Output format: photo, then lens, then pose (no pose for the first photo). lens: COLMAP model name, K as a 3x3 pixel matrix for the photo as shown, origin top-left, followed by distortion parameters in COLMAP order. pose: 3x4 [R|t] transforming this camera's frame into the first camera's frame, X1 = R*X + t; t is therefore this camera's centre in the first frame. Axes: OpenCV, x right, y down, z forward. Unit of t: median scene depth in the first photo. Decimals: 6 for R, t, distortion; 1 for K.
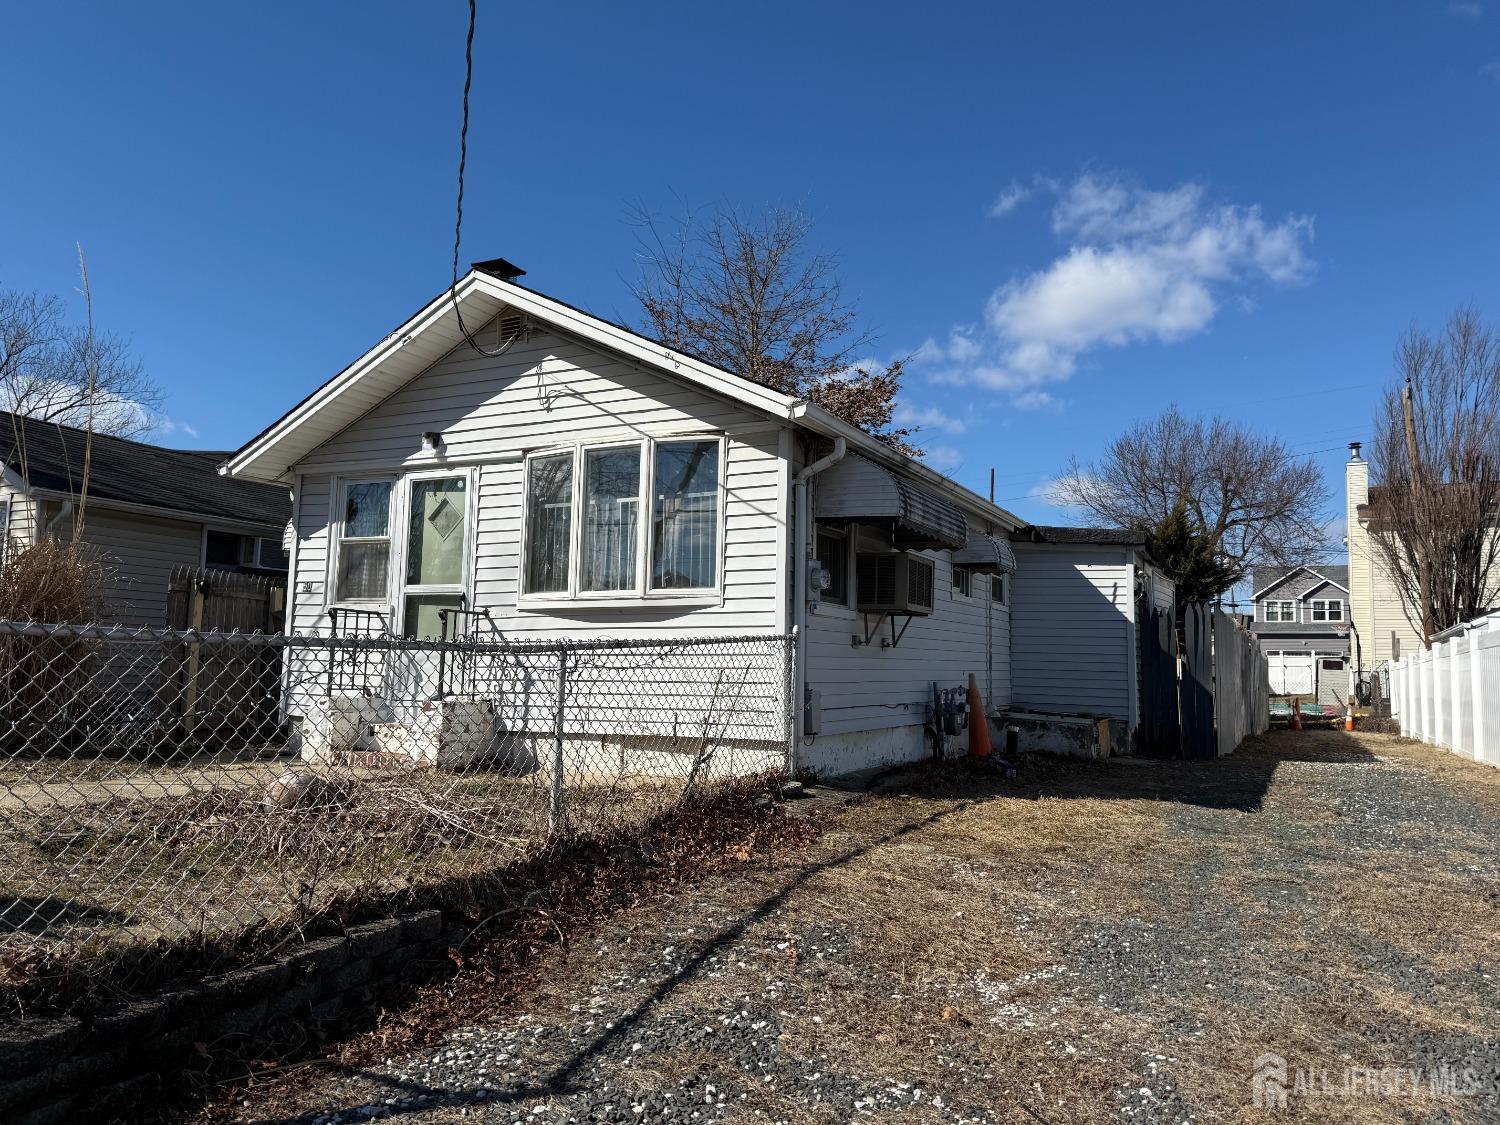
lens RADIAL K [[1082.7, 0, 749.9], [0, 1082.7, 569.1], [0, 0, 1]] dist [-0.009386, 0.002525]
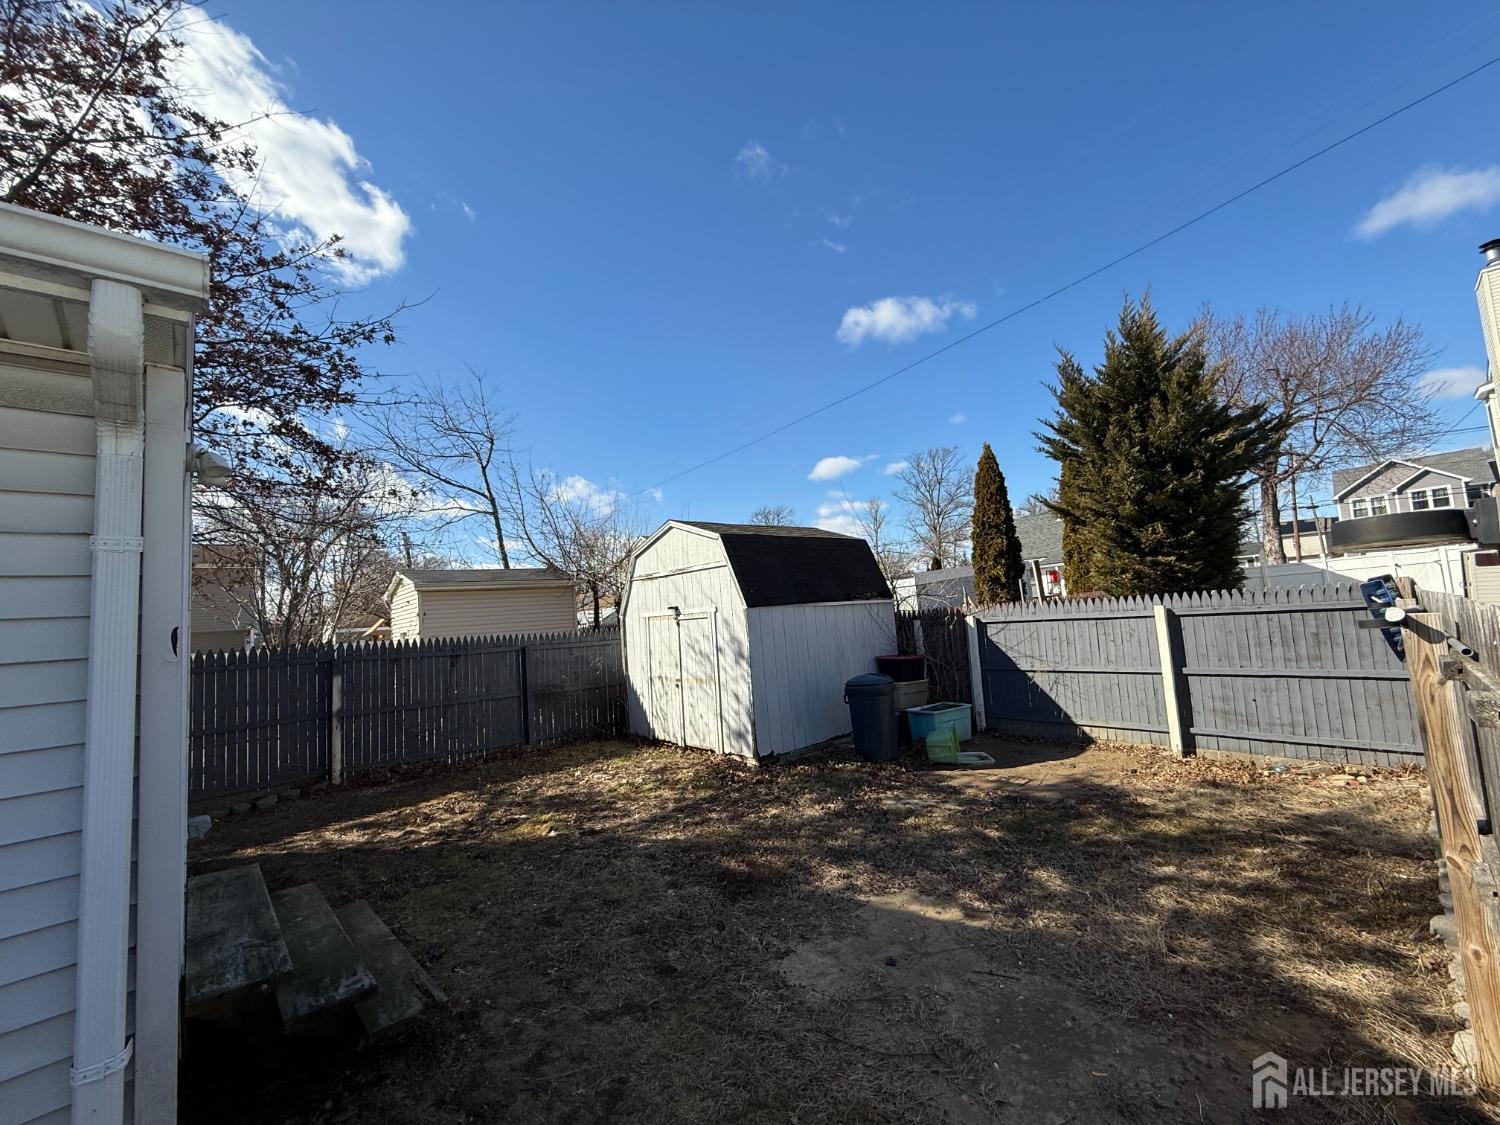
lens RADIAL K [[598.4, 0, 752.9], [0, 598.4, 567.1], [0, 0, 1]] dist [0.000518, -0.000132]
pose [[0.935052, -0.125964, -0.331378, 0.154118], [0.134606, 0.990894, 0.003158, 0.019834], [0.327963, -0.047558, 0.943493, 0.335935]]
